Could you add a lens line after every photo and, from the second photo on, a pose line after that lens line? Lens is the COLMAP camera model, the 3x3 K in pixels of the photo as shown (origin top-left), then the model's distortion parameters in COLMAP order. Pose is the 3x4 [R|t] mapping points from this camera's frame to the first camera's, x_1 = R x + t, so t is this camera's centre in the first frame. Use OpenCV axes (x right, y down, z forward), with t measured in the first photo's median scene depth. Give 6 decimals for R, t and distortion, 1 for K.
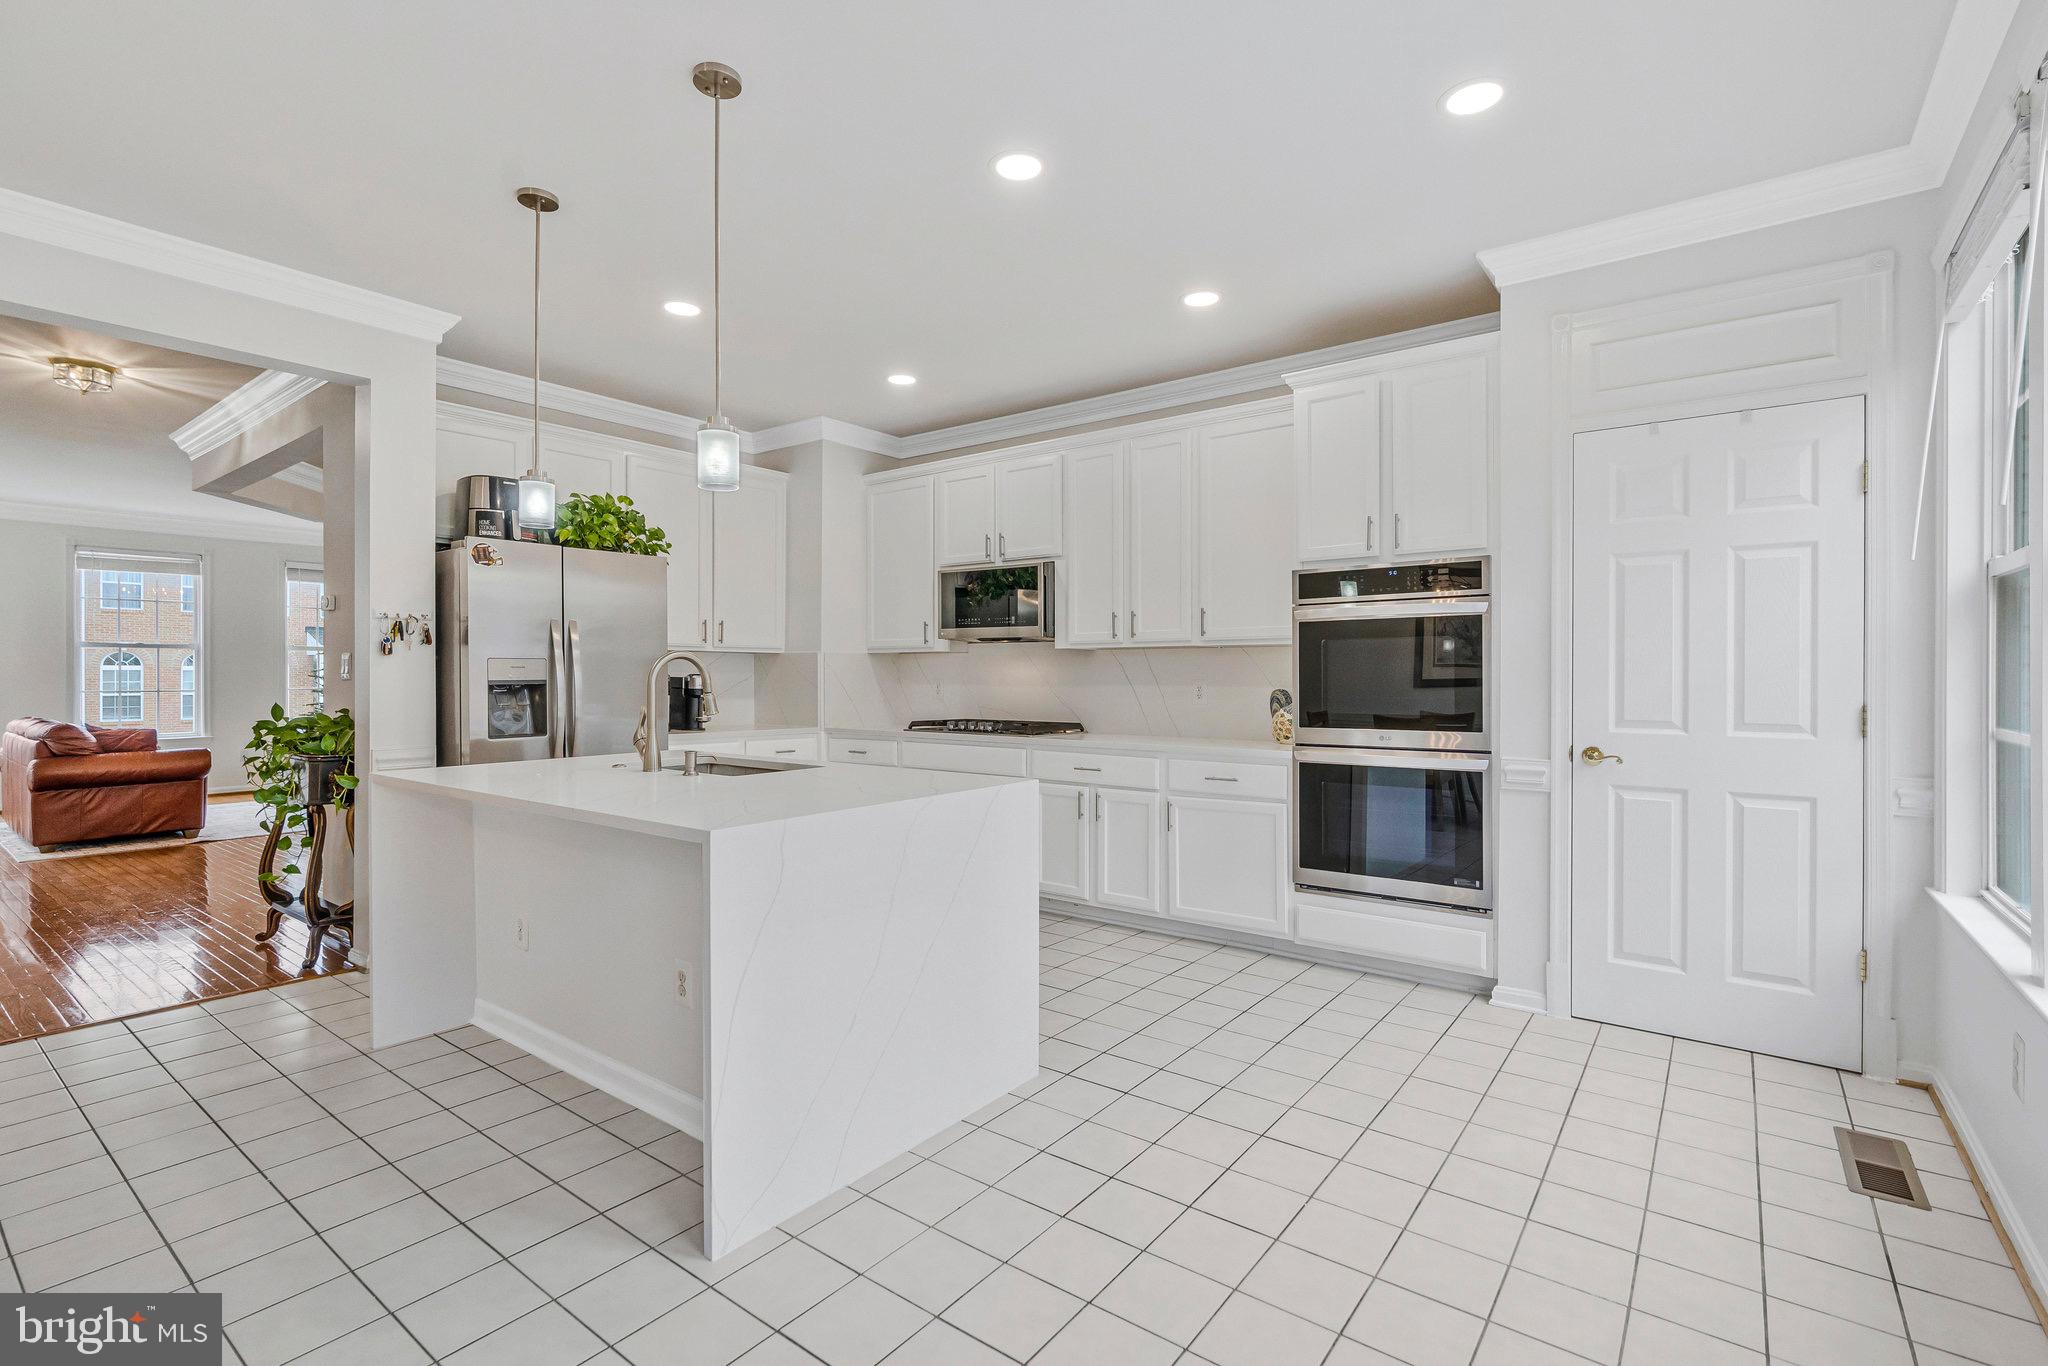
lens RADIAL K [[950.9, 0, 1028.1], [0, 950.9, 682.5], [0, 0, 1]] dist [-0.003998, 0.001461]
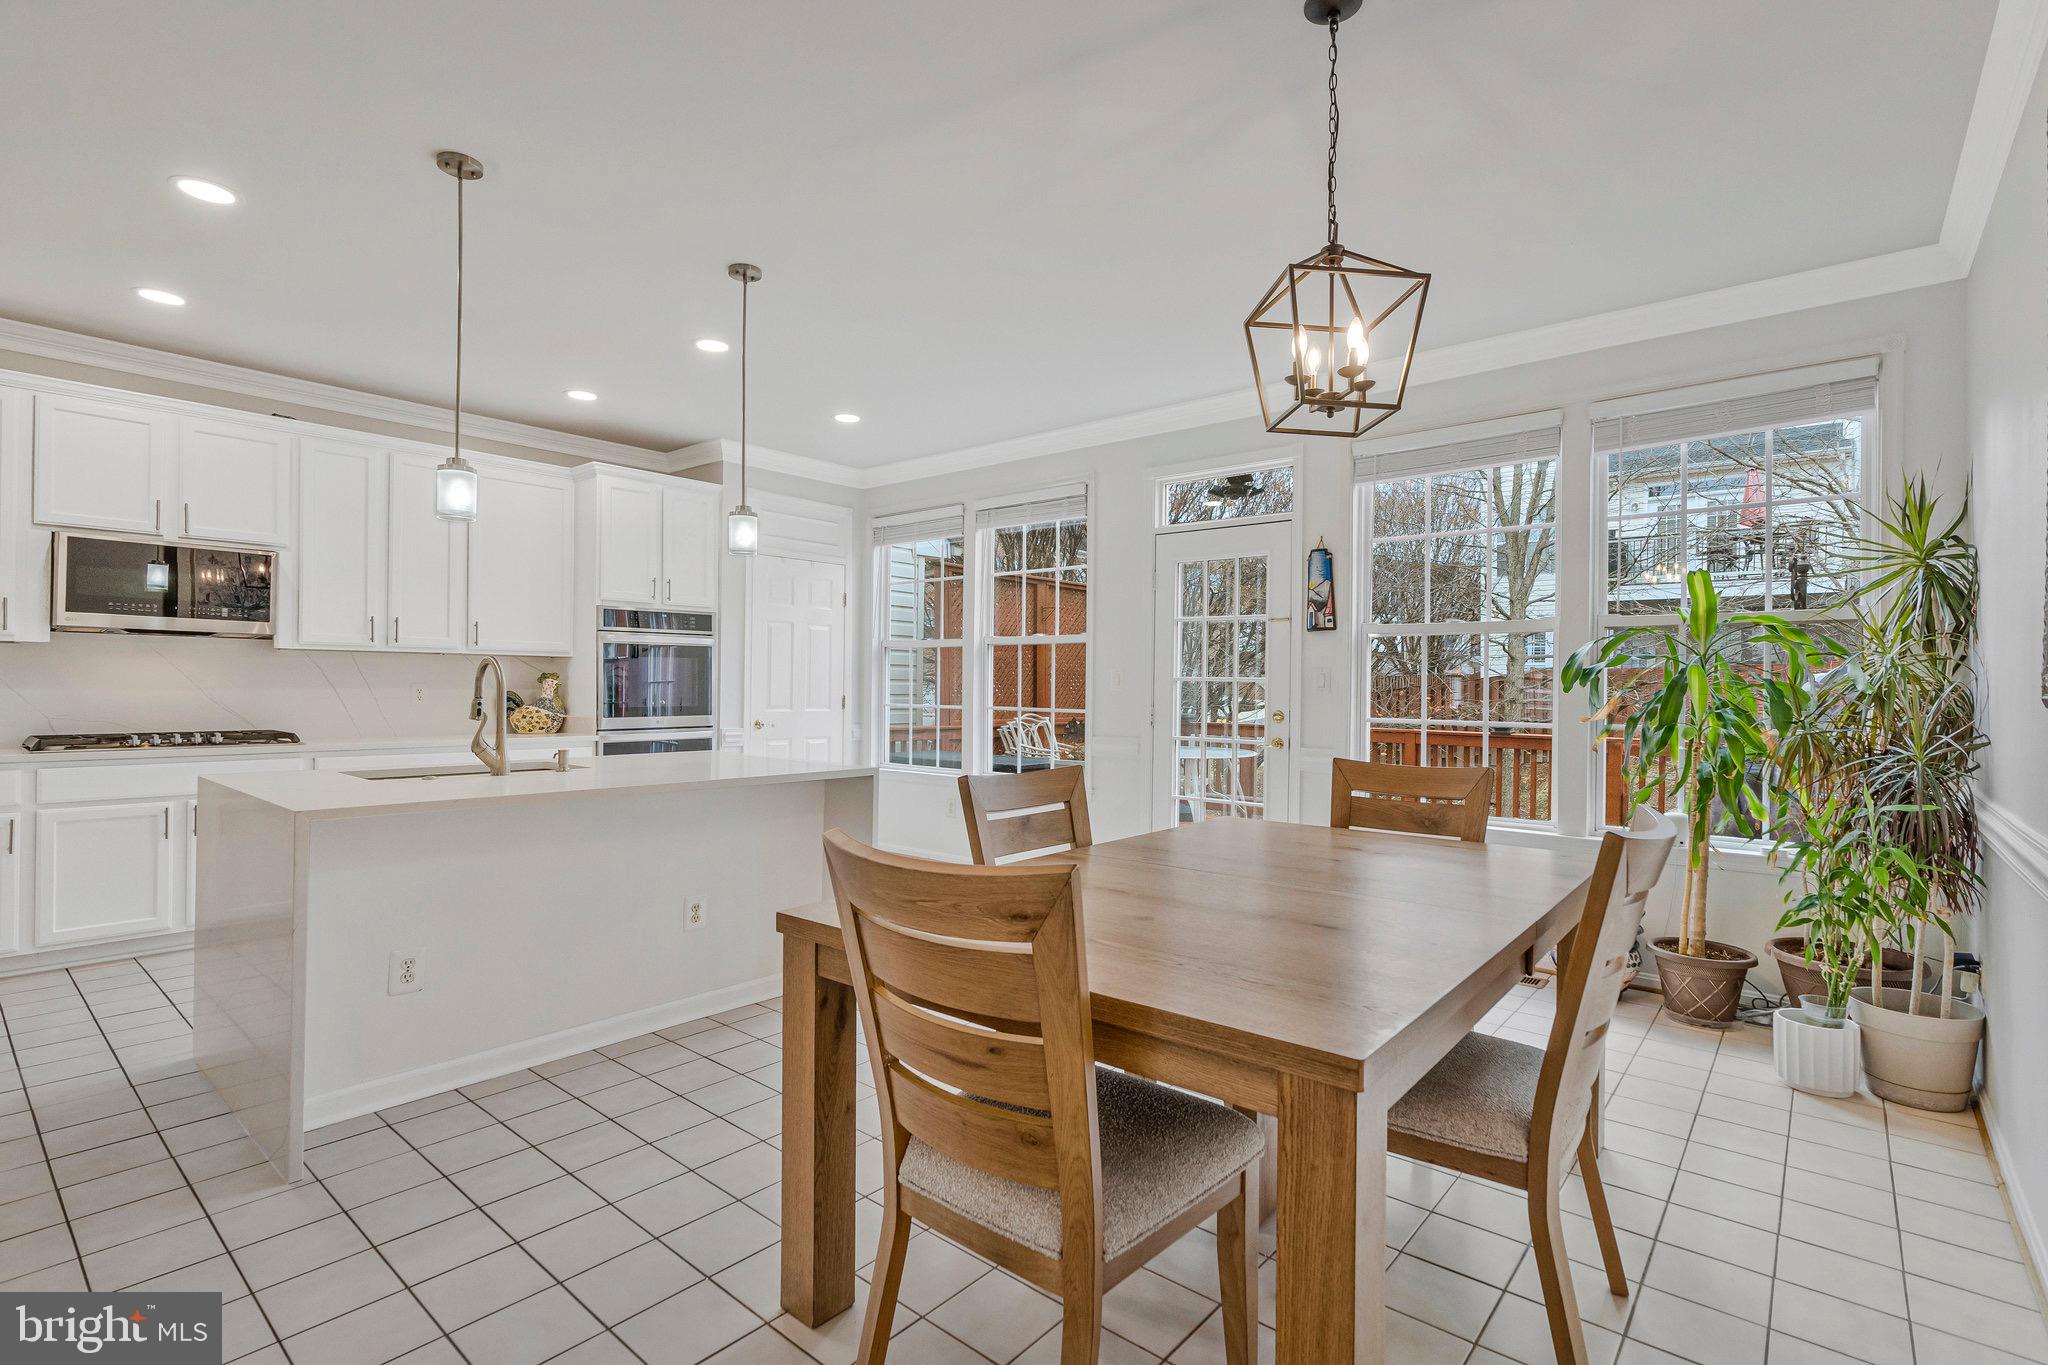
lens RADIAL K [[950.9, 0, 1040.8], [0, 950.9, 693.6], [0, 0, 1]] dist [-0.003998, 0.001461]
pose [[0.036997, -0.007787, 0.999285, -1.147484], [-0.000738, 0.999969, 0.007820, 0.000047], [-0.999315, -0.001027, 0.036990, 0.322250]]
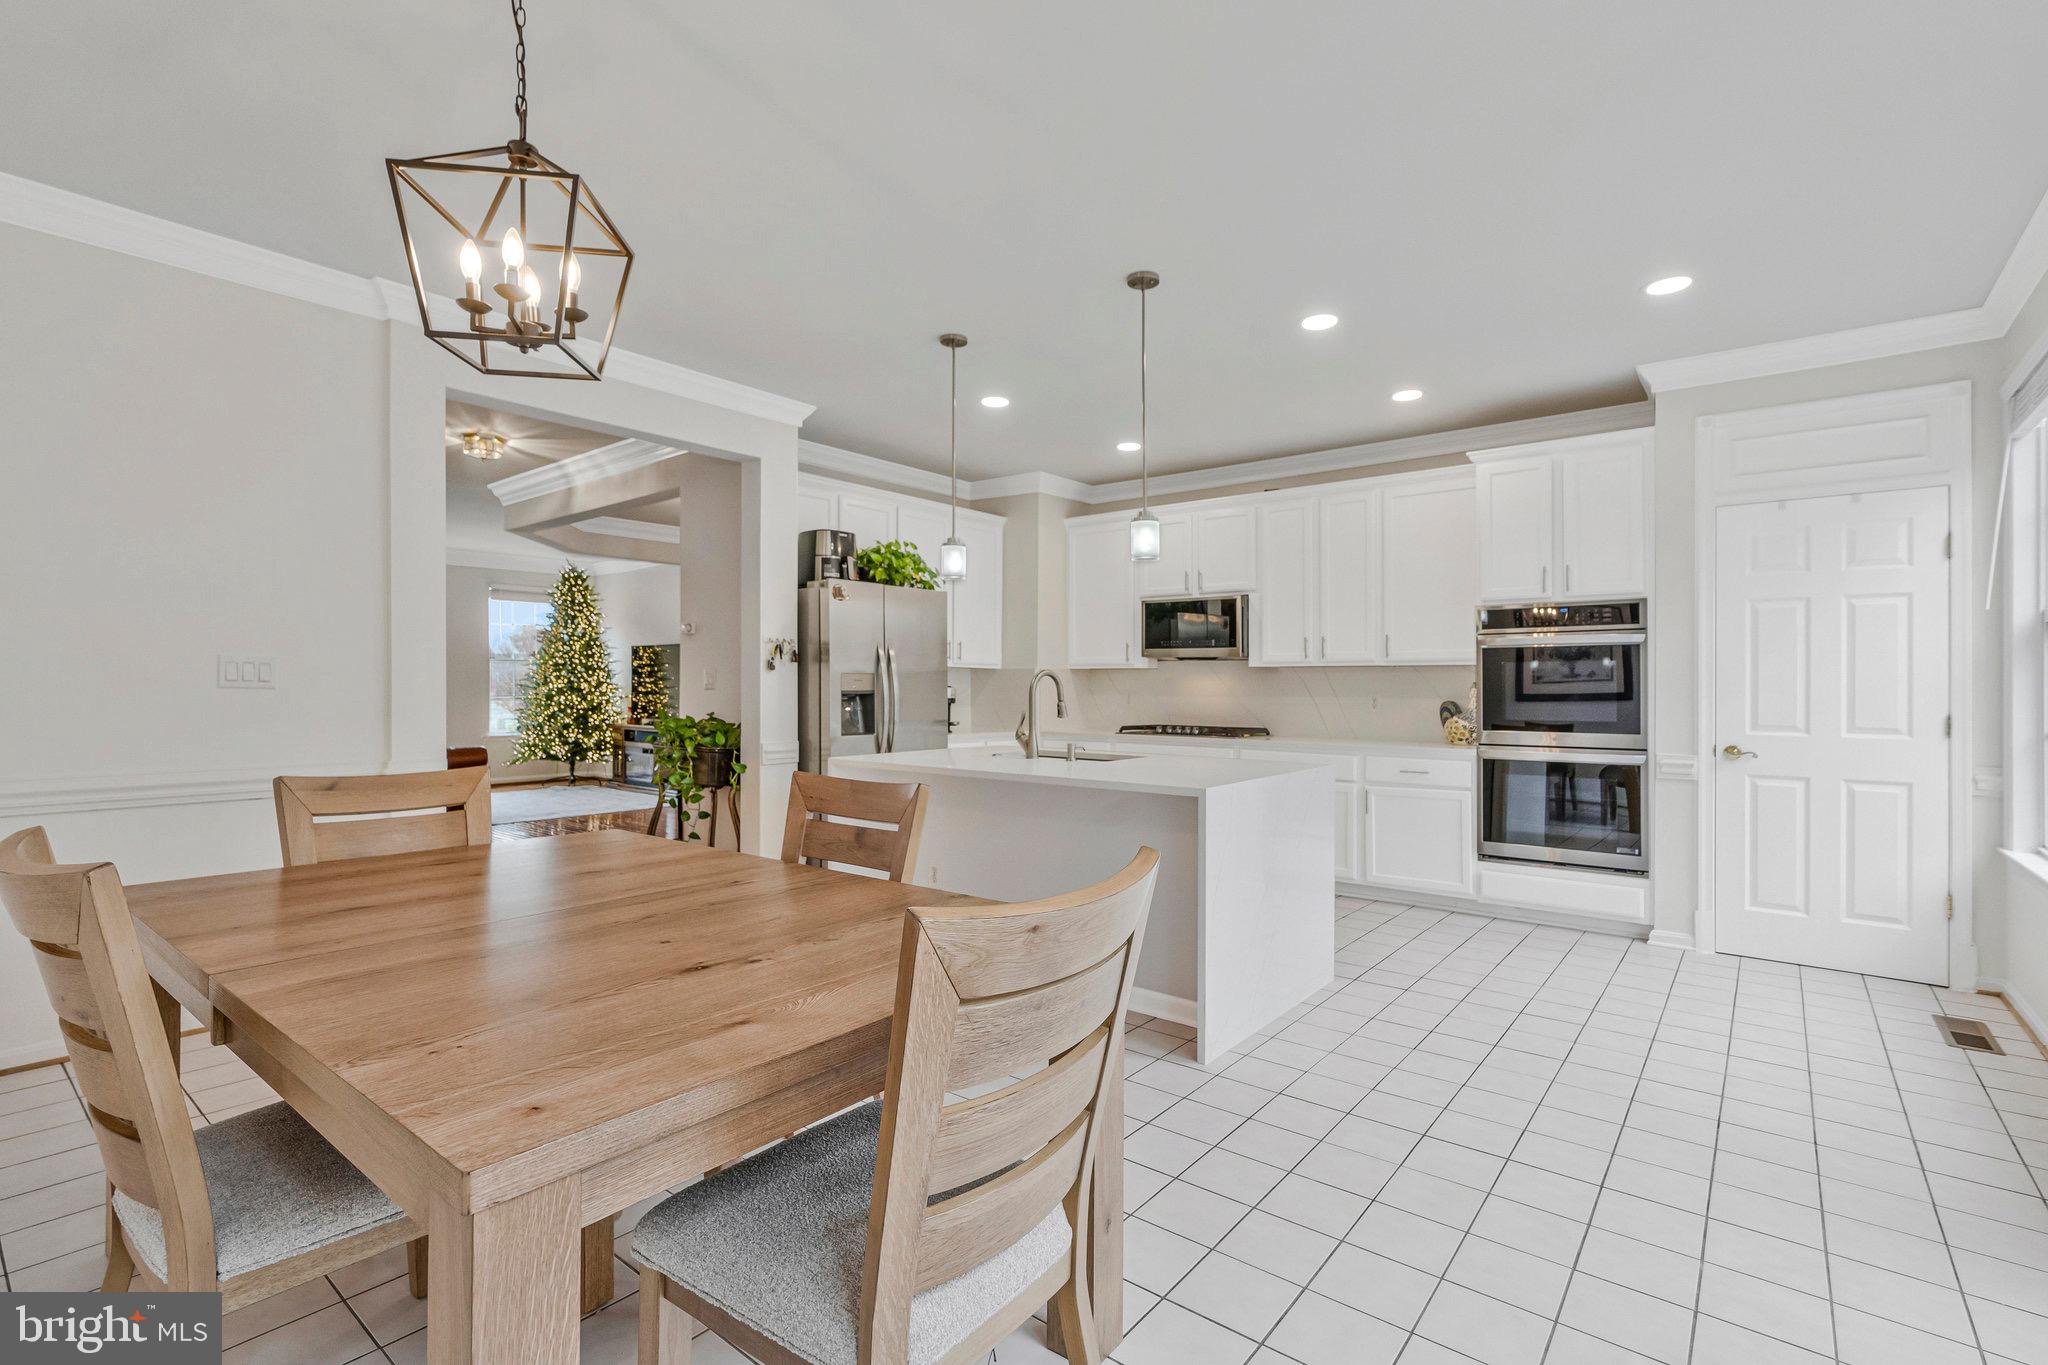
lens RADIAL K [[950.9, 0, 1023.5], [0, 950.9, 685.7], [0, 0, 1]] dist [-0.003998, 0.001461]
pose [[0.999590, 0.005012, -0.028189, -0.304617], [-0.005259, 0.999948, -0.008693, 0.001312], [0.028144, 0.008838, 0.999565, -0.296602]]
